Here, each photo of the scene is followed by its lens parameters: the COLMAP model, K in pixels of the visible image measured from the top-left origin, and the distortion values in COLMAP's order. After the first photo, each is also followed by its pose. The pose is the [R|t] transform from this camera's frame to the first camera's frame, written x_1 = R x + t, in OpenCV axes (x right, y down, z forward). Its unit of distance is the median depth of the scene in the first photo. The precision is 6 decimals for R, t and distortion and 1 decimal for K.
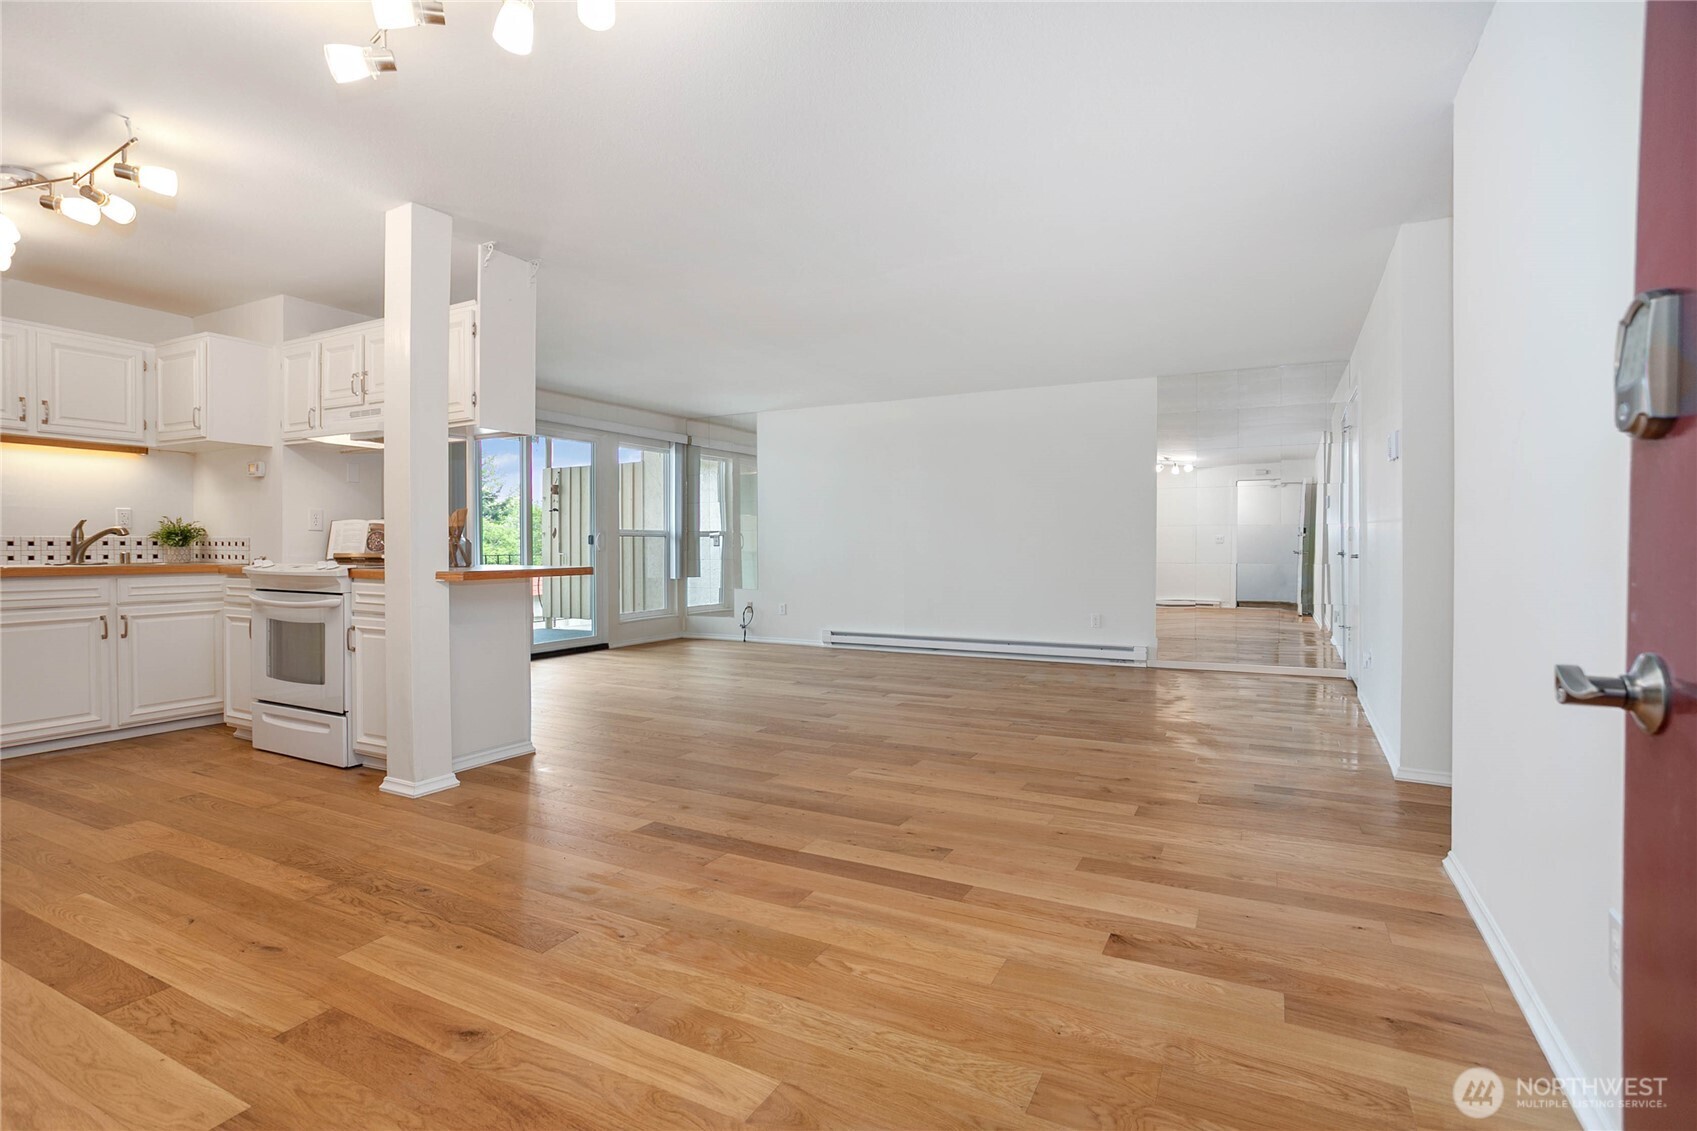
lens RADIAL K [[822.8, 0, 845.9], [0, 822.8, 554.9], [0, 0, 1]] dist [-0.053771, 0.032828]
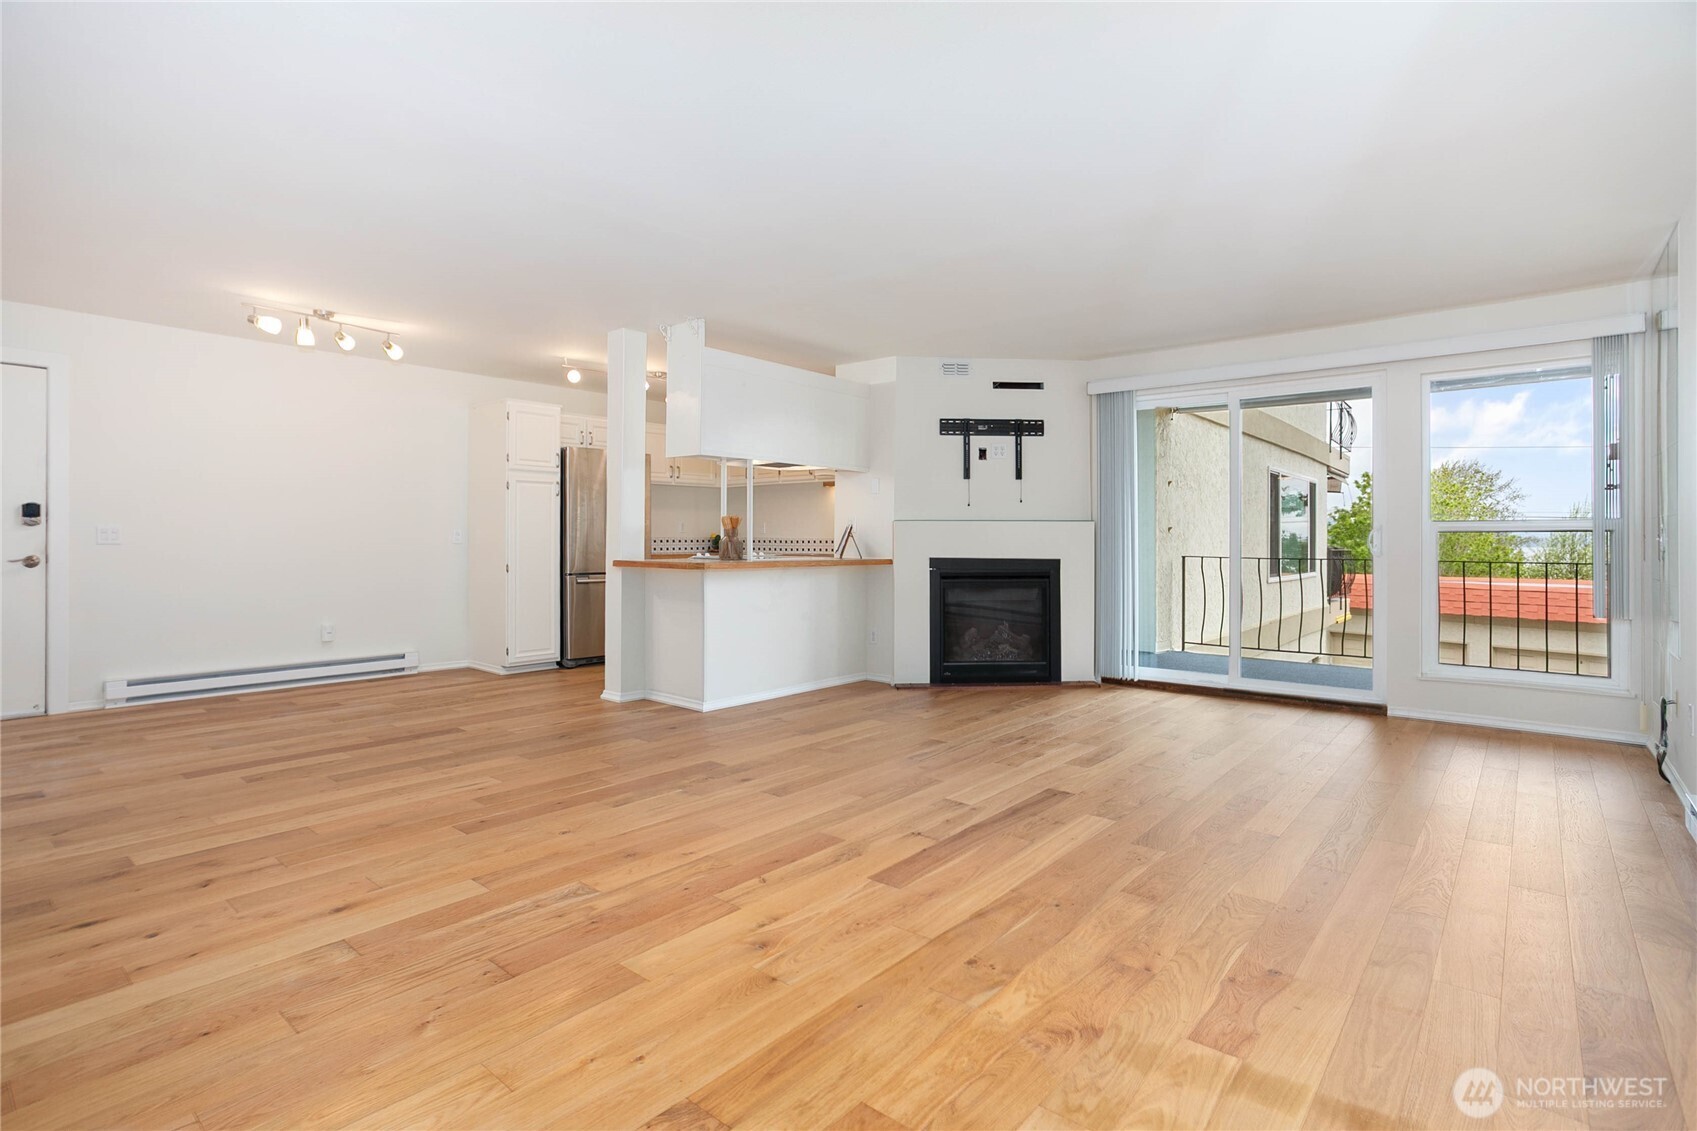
lens RADIAL K [[832.5, 0, 842.4], [0, 832.5, 539.9], [0, 0, 1]] dist [-0.055824, 0.034373]
pose [[-0.216231, -0.000175, -0.976342, 0.749492], [-0.015815, 0.999869, 0.003323, -0.024333], [0.976214, 0.016160, -0.216205, 1.388503]]
